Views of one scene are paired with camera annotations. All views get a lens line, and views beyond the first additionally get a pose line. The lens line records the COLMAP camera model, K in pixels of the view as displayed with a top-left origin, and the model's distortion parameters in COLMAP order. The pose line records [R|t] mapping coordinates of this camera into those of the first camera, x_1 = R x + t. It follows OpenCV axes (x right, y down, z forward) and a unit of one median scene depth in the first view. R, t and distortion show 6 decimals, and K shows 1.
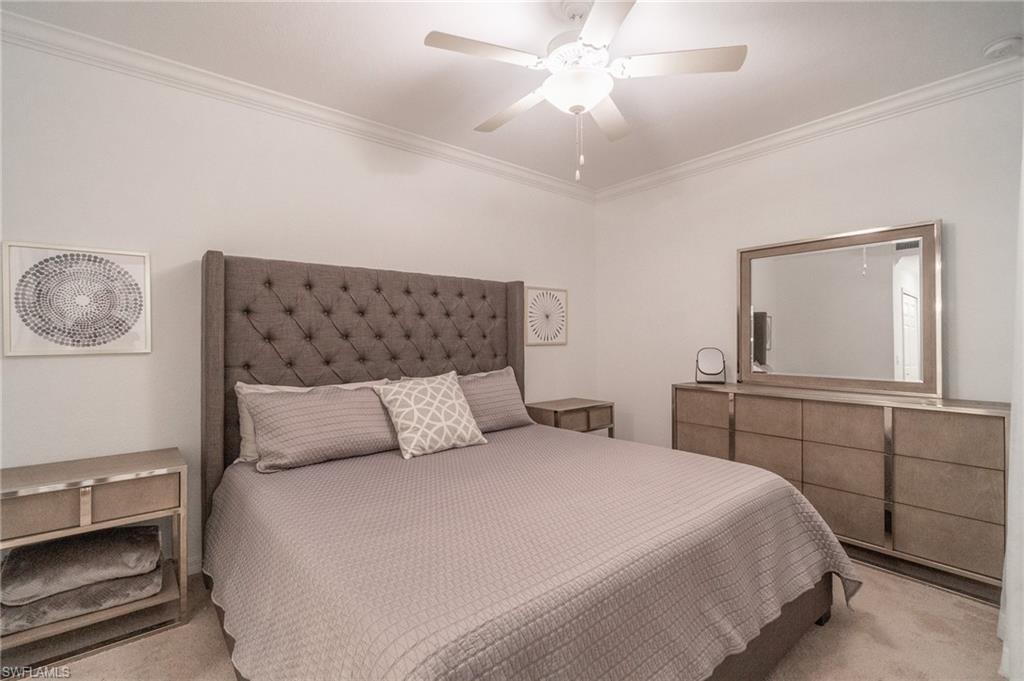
lens RADIAL K [[462.9, 0, 504.4], [0, 462.9, 337.8], [0, 0, 1]] dist [-0.000019, -0.001893]
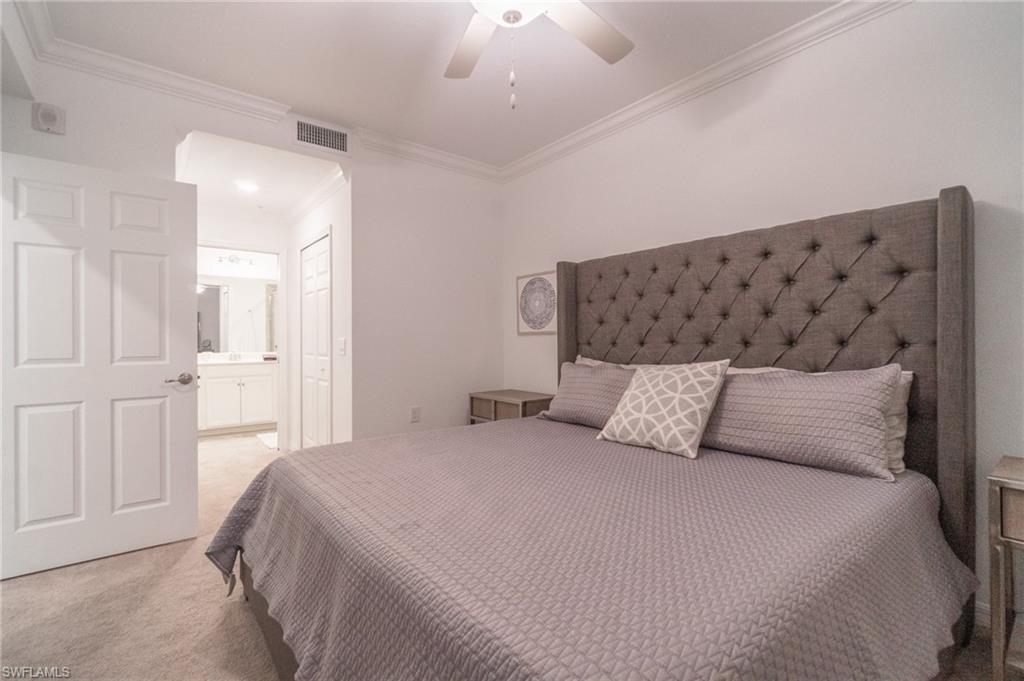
lens RADIAL K [[462.9, 0, 510.2], [0, 462.9, 341.6], [0, 0, 1]] dist [-0.000019, -0.001893]
pose [[-0.014529, 0.006023, -0.999876, 0.723153], [-0.001557, 0.999981, 0.006046, 0.046643], [0.999893, 0.001645, -0.014519, 0.777795]]
